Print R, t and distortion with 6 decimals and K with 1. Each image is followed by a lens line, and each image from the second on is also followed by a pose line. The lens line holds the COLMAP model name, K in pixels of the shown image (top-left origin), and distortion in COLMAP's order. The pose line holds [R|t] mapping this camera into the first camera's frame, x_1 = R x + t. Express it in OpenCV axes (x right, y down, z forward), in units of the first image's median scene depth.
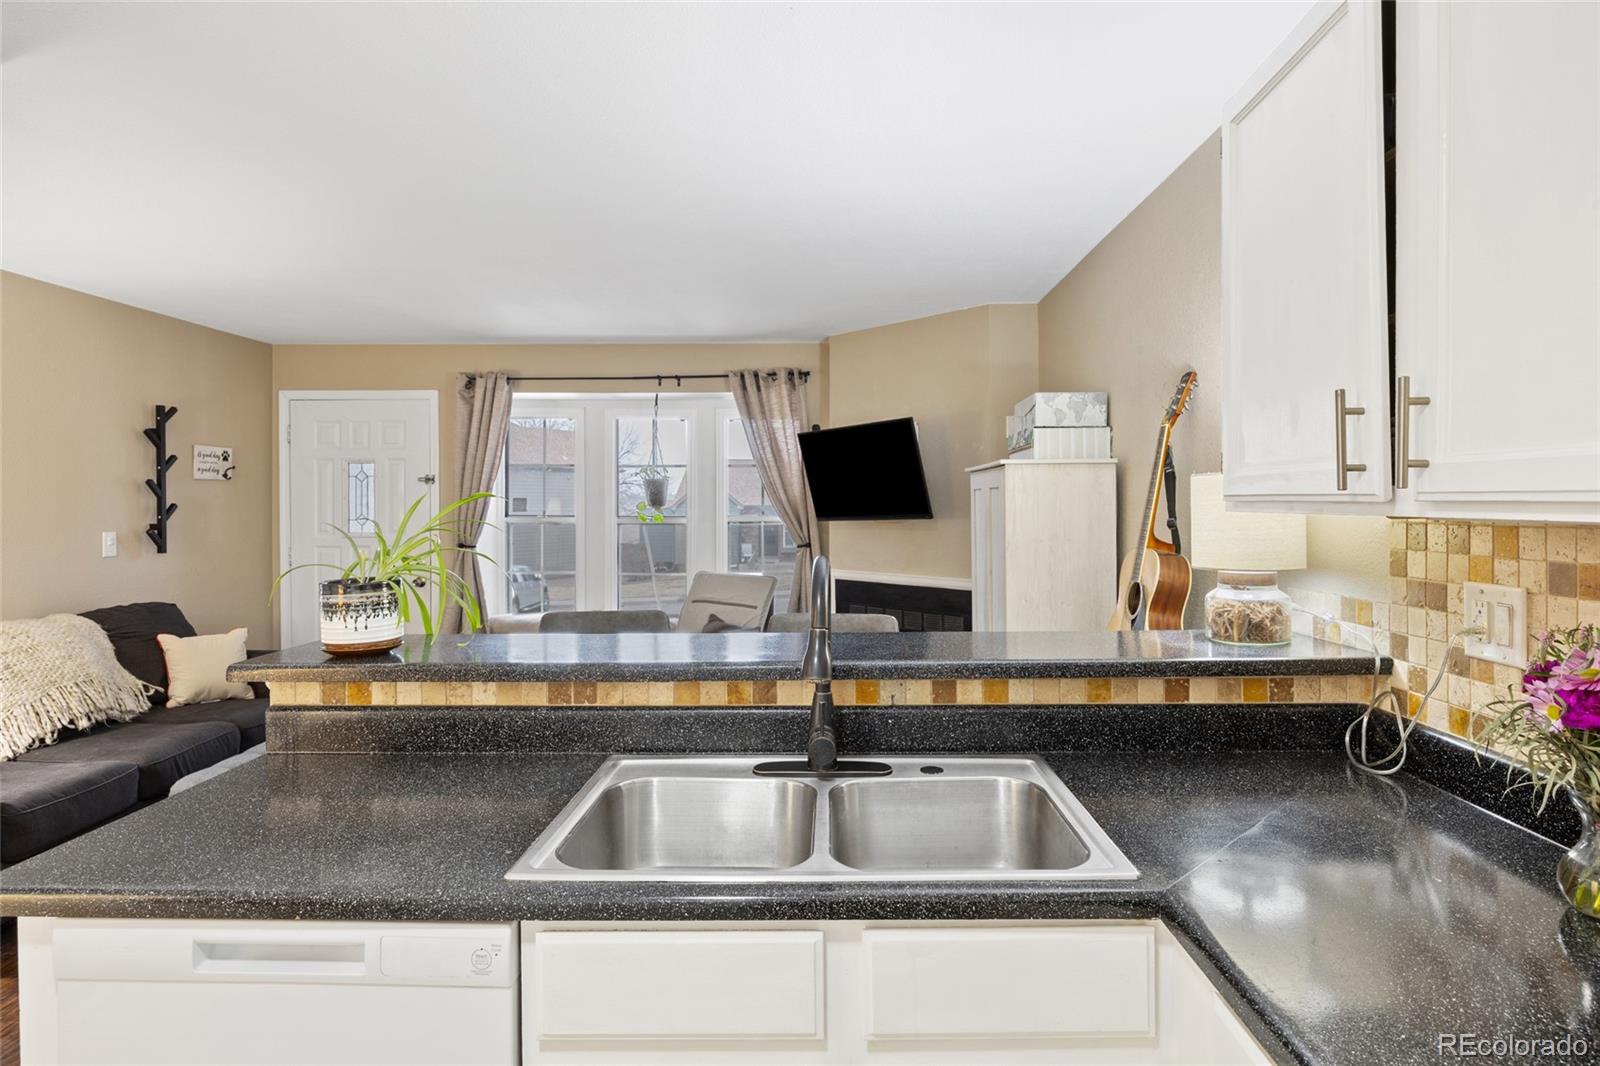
lens RADIAL K [[860.5, 0, 809.0], [0, 860.5, 503.1], [0, 0, 1]] dist [-0.003554, -0.000459]
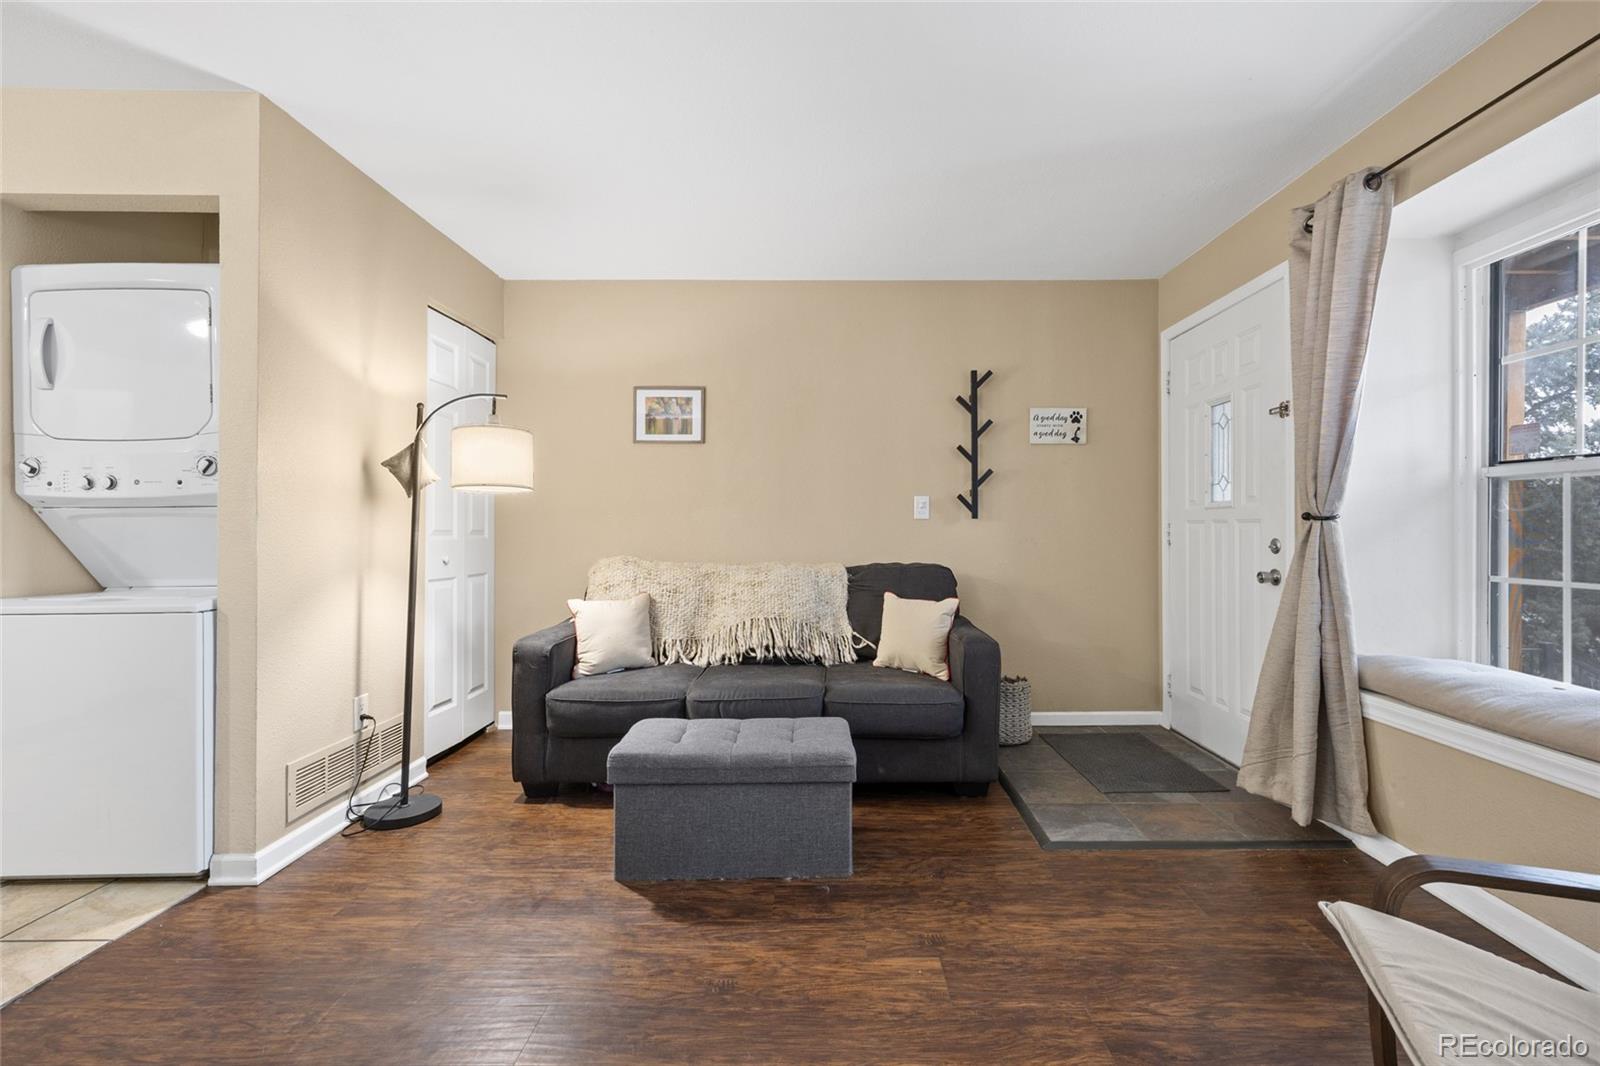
lens RADIAL K [[702.1, 0, 832.9], [0, 702.1, 531.4], [0, 0, 1]] dist [0.001254, 0.000170]
pose [[0.031092, 0.006884, -0.999493, 0.064173], [-0.002724, 0.999973, 0.006803, 0.078149], [0.999513, 0.002511, 0.031110, 0.933125]]
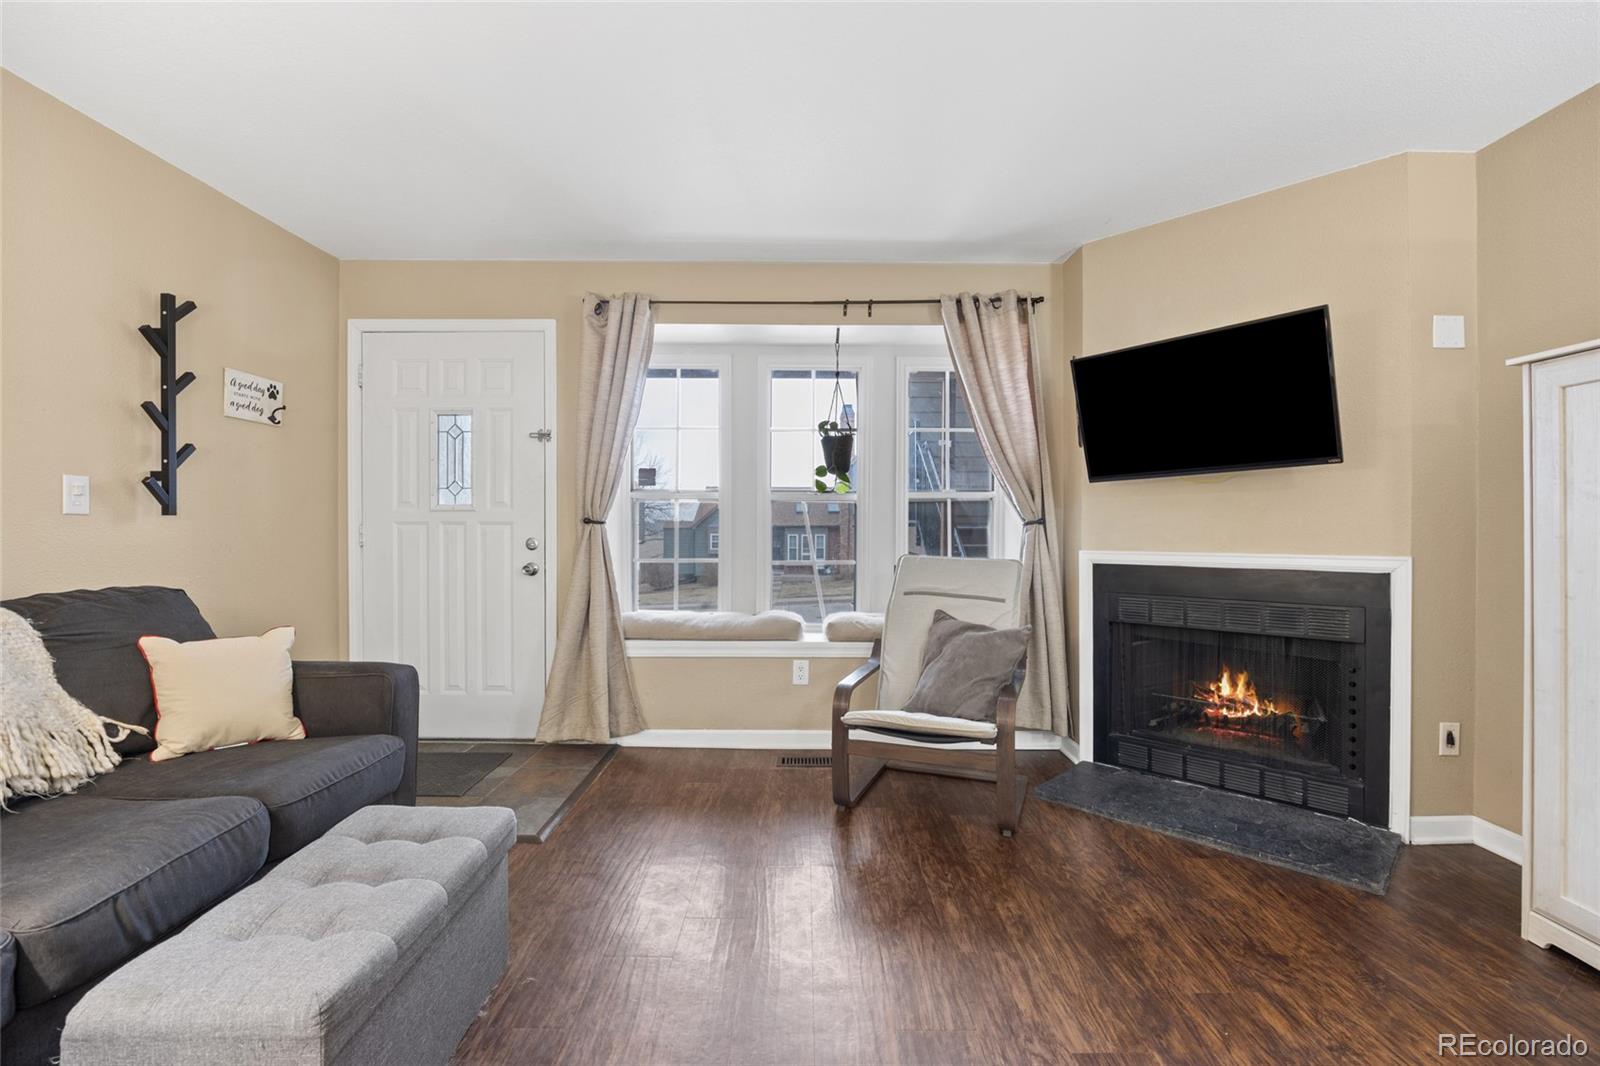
lens RADIAL K [[700.5, 0, 805.3], [0, 700.5, 530.8], [0, 0, 1]] dist [-0.016982, 0.000730]
pose [[0.999692, 0.003488, 0.024562, -0.312428], [-0.003521, 0.999993, 0.001310, 0.078052], [-0.024557, -0.001396, 0.999697, 0.518089]]
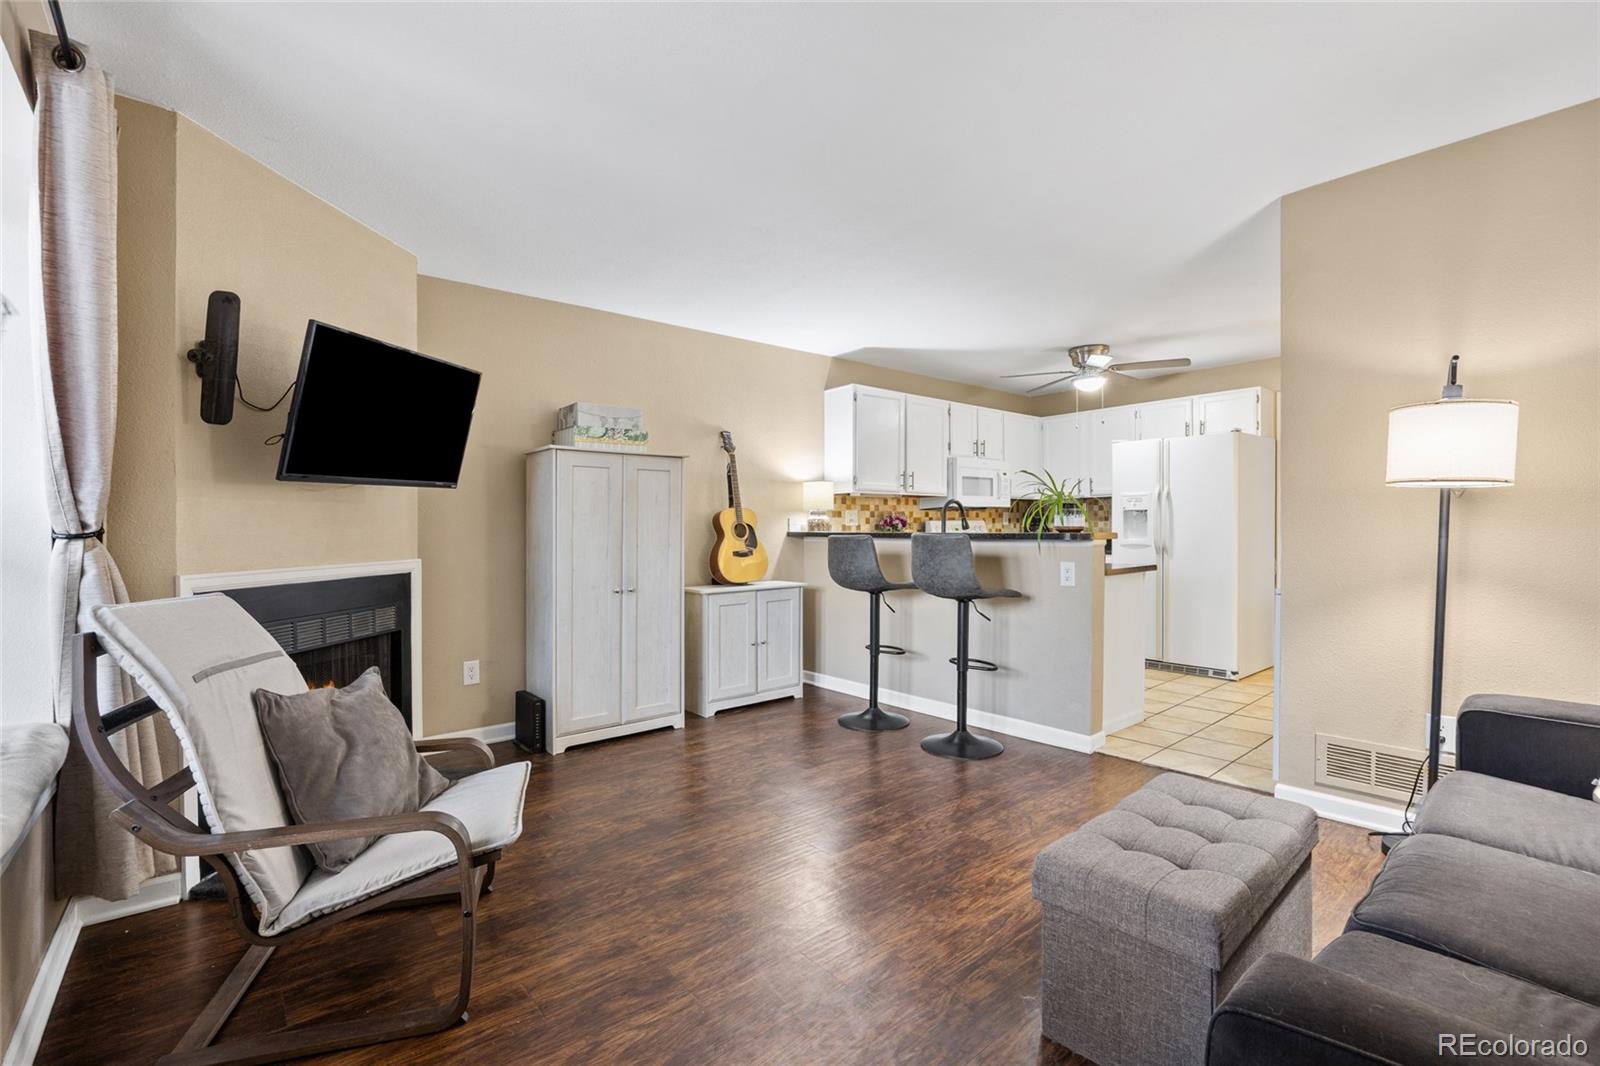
lens RADIAL K [[708.6, 0, 810.6], [0, 708.6, 544.7], [0, 0, 1]] dist [-0.016410, 0.000141]
pose [[-0.667713, -0.008627, 0.744369, -0.697913], [0.010718, 0.999718, 0.021201, 0.069952], [-0.744342, 0.022135, -0.667432, 1.322962]]
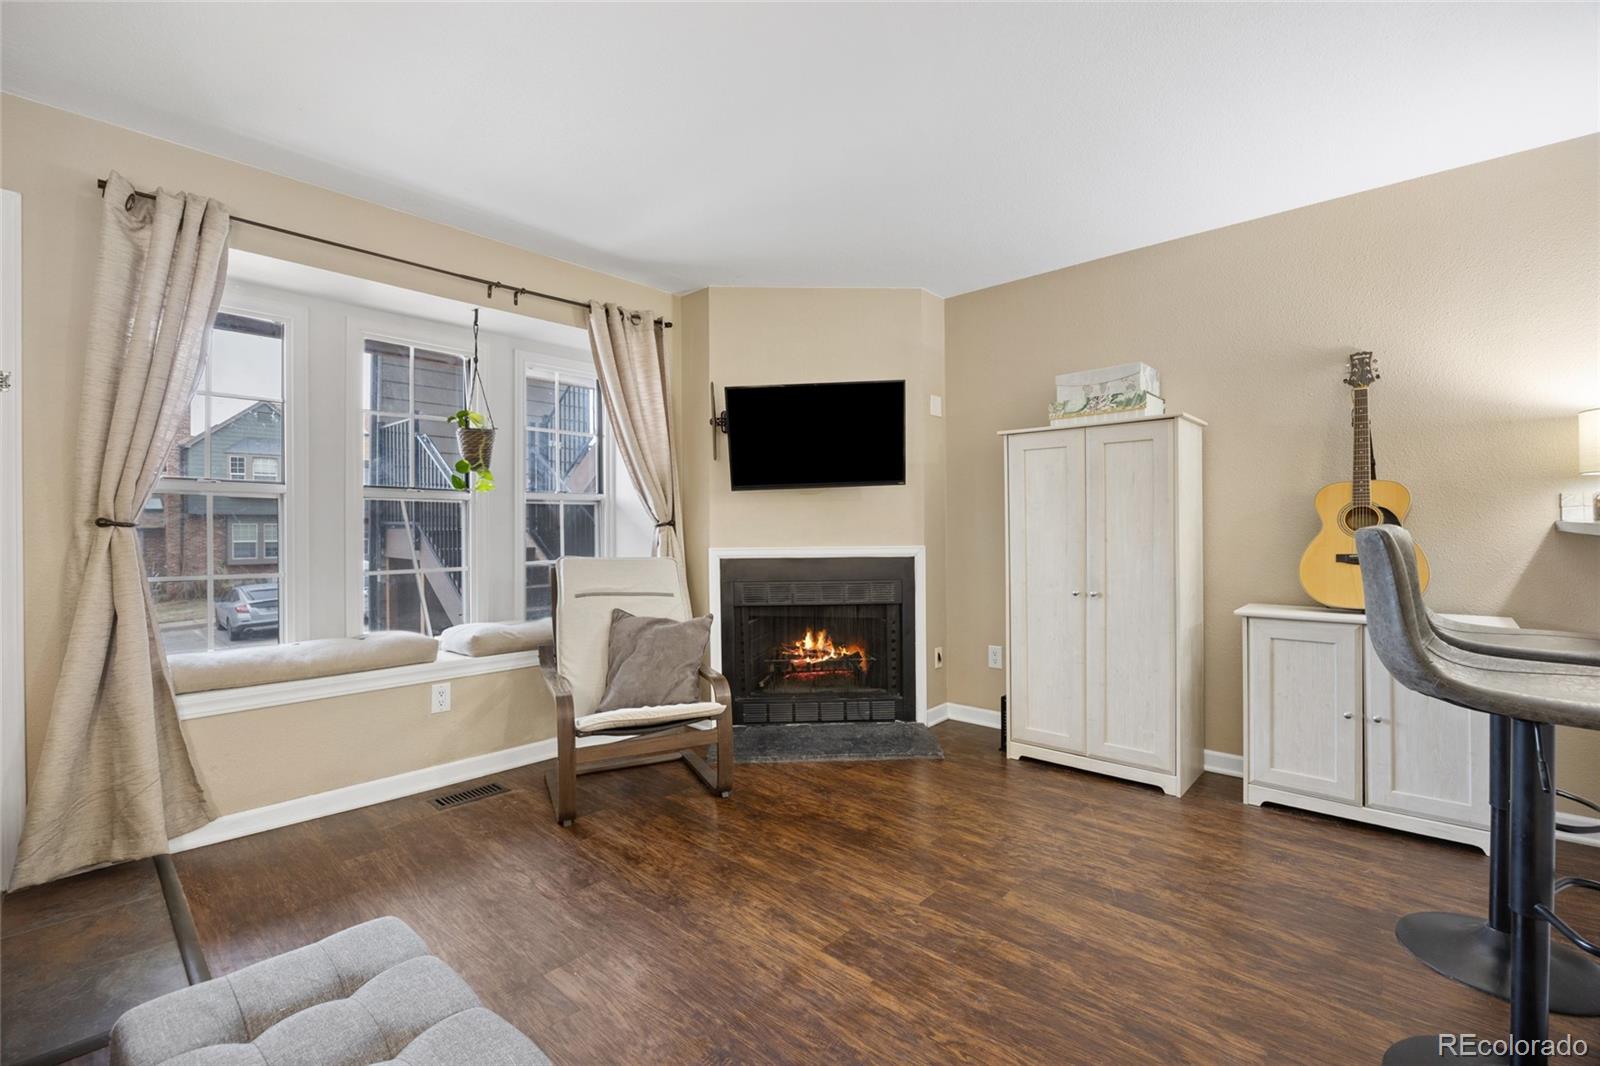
lens RADIAL K [[694.9, 0, 801.8], [0, 694.9, 528.2], [0, 0, 1]] dist [-0.016576, 0.000602]
pose [[0.657074, -0.002133, 0.753823, -0.603462], [0.006095, 0.999978, -0.002483, 0.077054], [-0.753802, 0.006226, 0.657073, 0.607666]]
